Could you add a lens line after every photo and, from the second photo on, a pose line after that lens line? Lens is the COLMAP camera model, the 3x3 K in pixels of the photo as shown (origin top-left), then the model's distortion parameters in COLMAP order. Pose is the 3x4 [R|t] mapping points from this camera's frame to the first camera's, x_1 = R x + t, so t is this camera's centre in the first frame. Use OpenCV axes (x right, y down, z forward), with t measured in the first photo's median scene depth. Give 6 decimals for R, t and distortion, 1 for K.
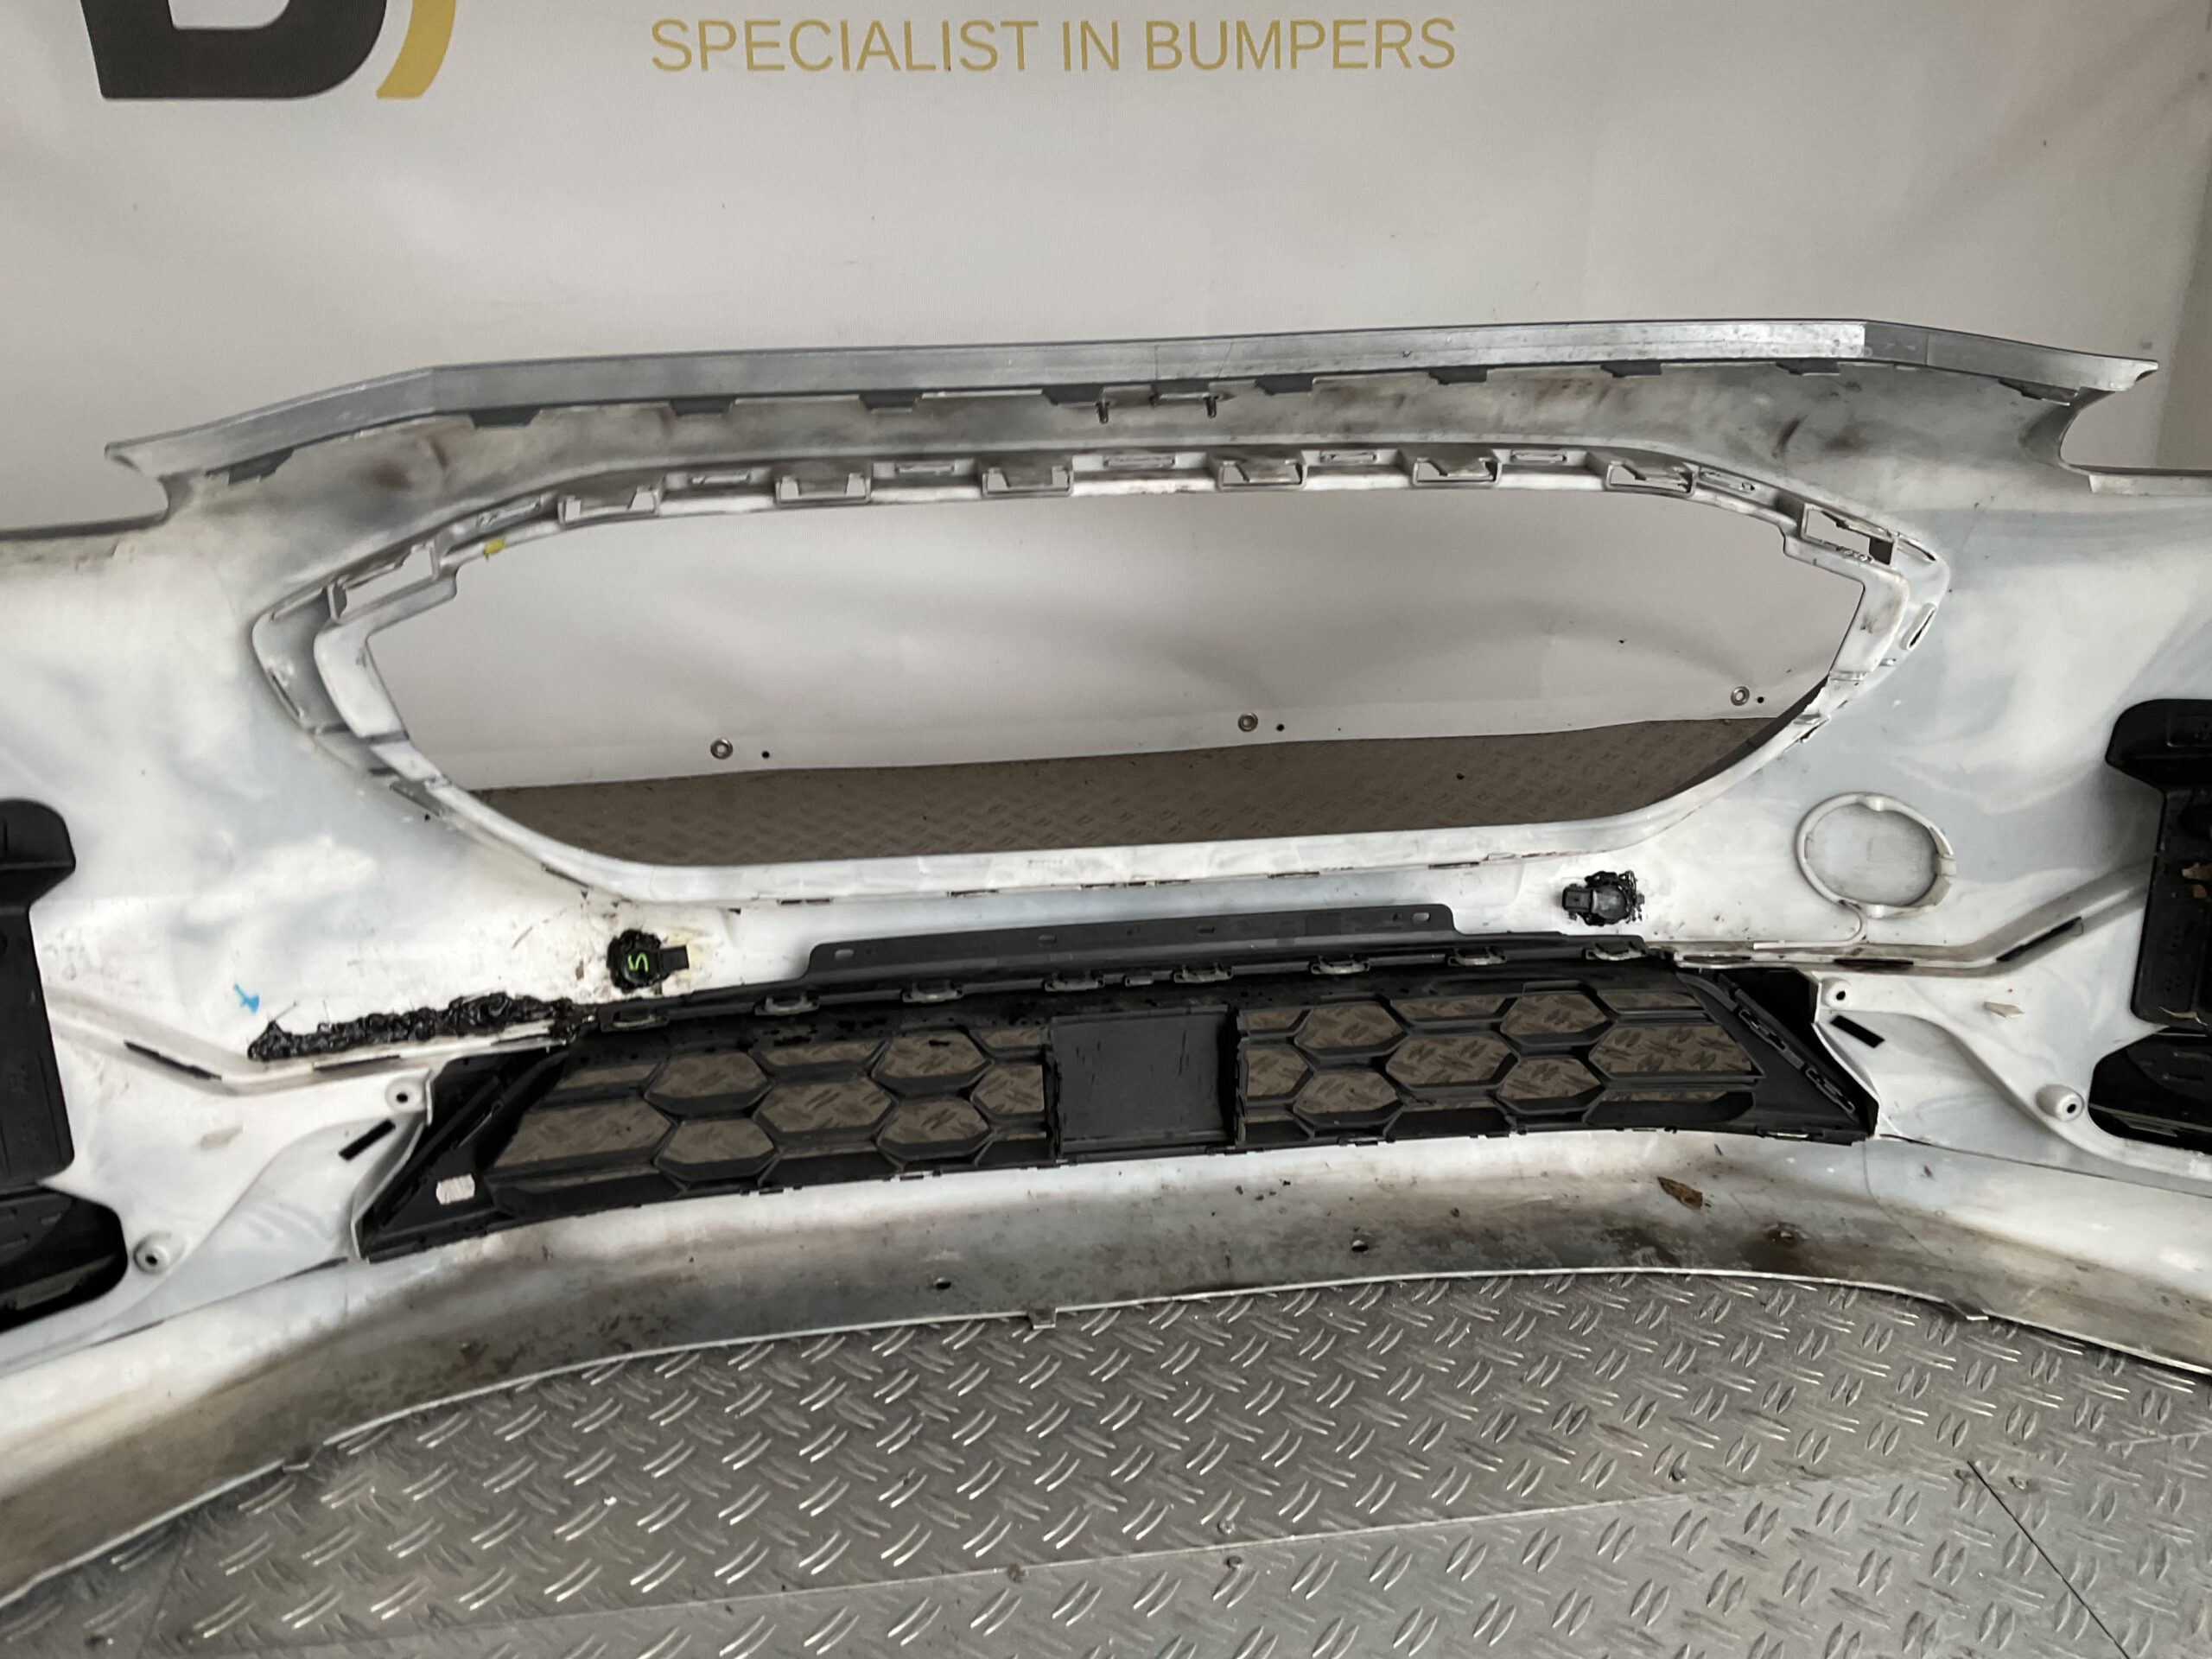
lens RADIAL K [[1808.9, 0, 1096.5], [0, 1808.9, 830.4], [0, 0, 1]] dist [0.070149, -0.113676]
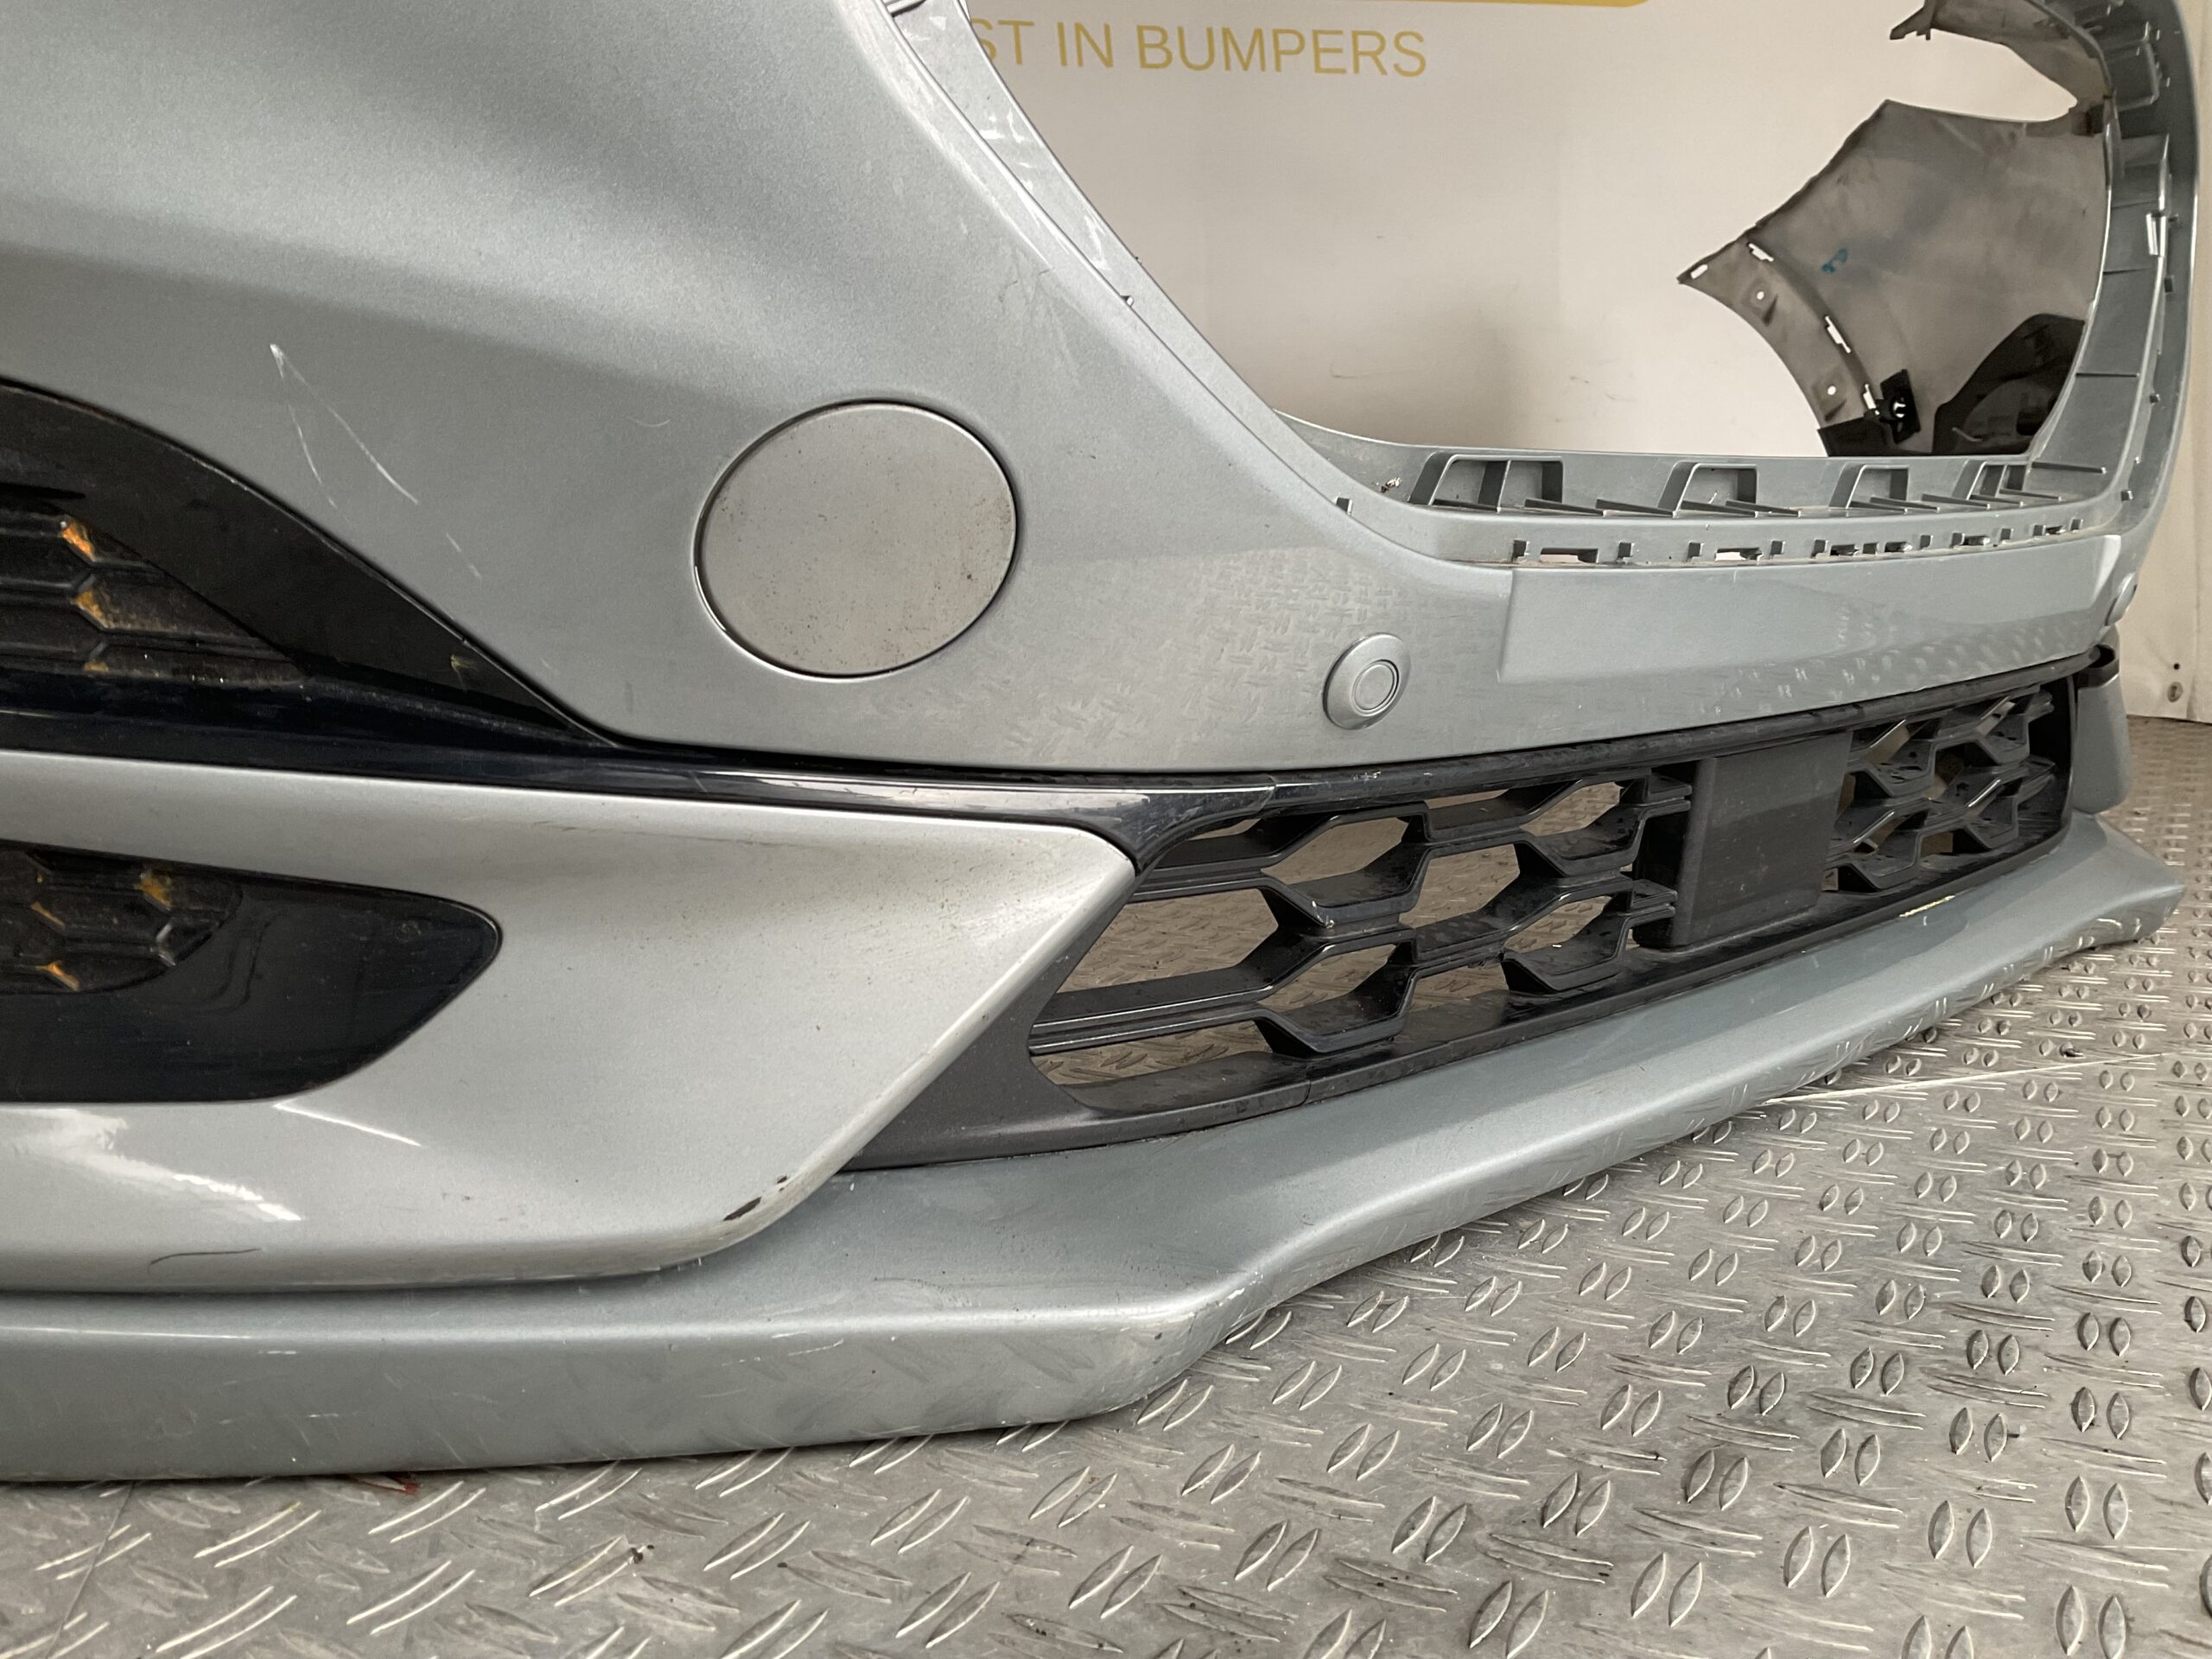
lens RADIAL K [[1808.9, 0, 1096.1], [0, 1808.9, 847.3], [0, 0, 1]] dist [0.070149, -0.113676]
pose [[0.993266, -0.047266, 0.105778, -0.188646], [0.071211, 0.969242, -0.235581, 0.371788], [-0.091390, 0.241527, 0.966081, 0.170866]]
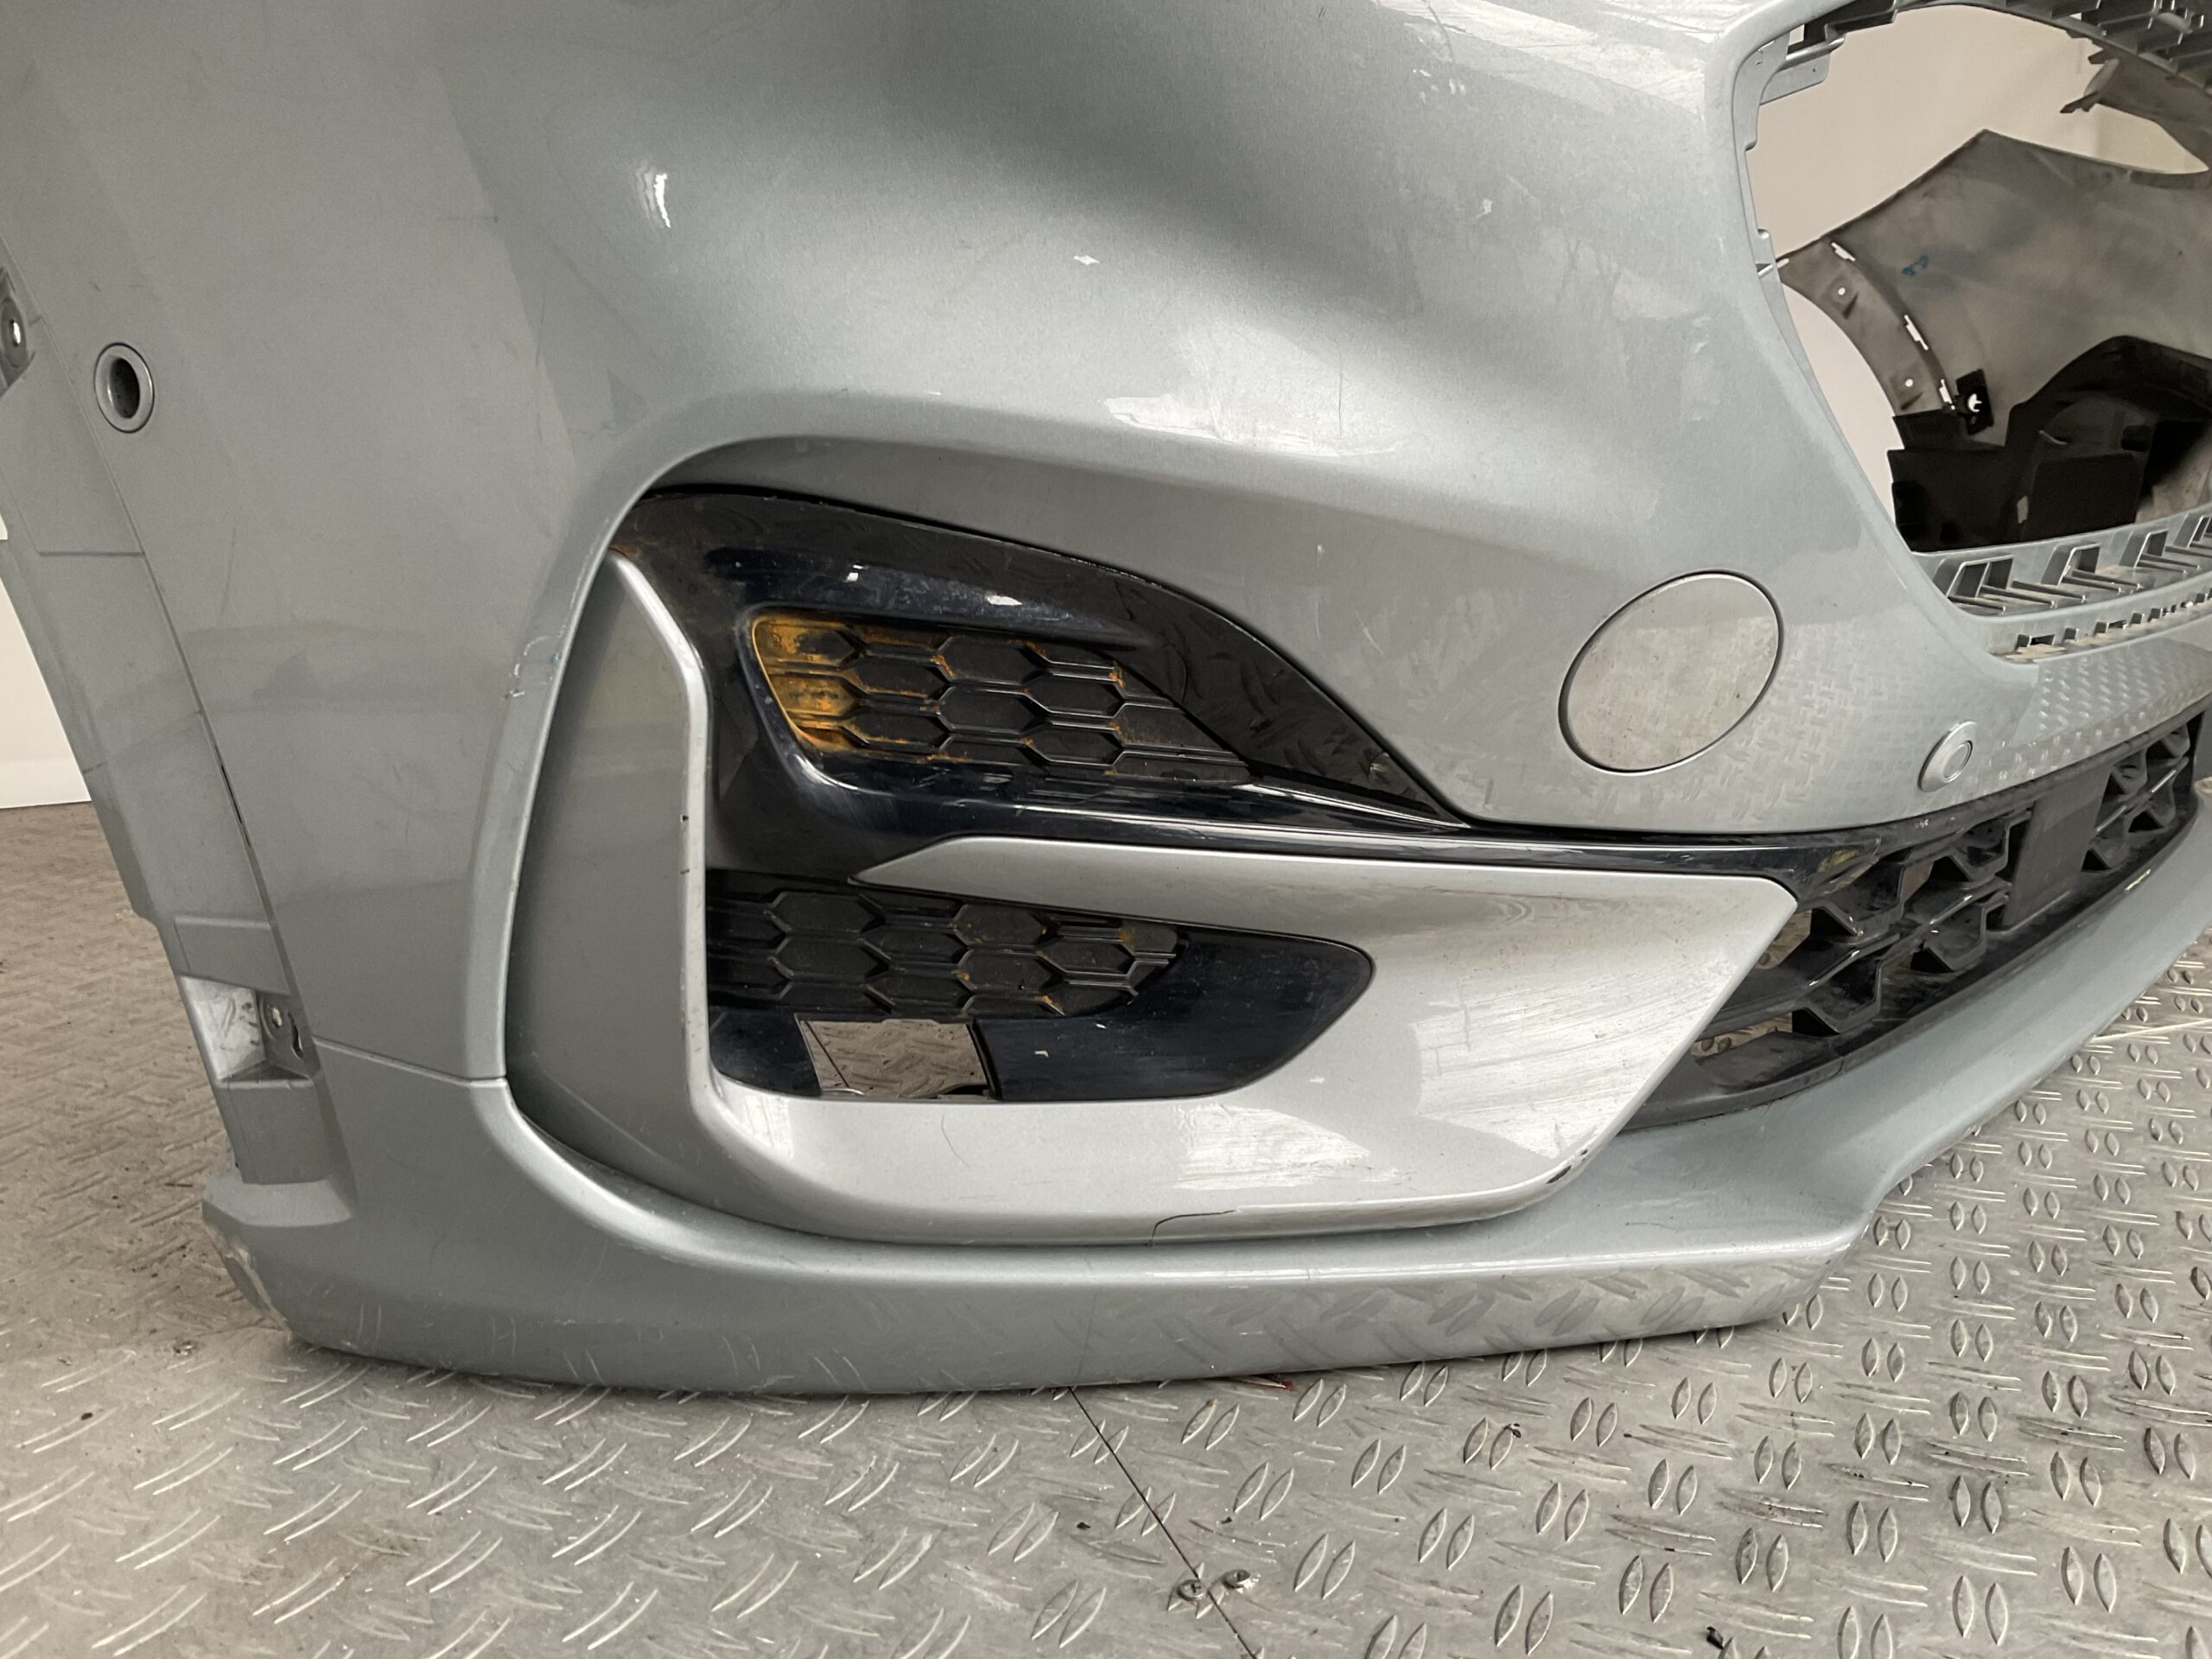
lens RADIAL K [[1808.9, 0, 1107.8], [0, 1808.9, 847.8], [0, 0, 1]] dist [0.070149, -0.113676]
pose [[0.978484, -0.057908, 0.198030, -0.463871], [0.091558, 0.981994, -0.165240, 0.329954], [-0.184895, 0.179816, 0.966168, 0.075155]]
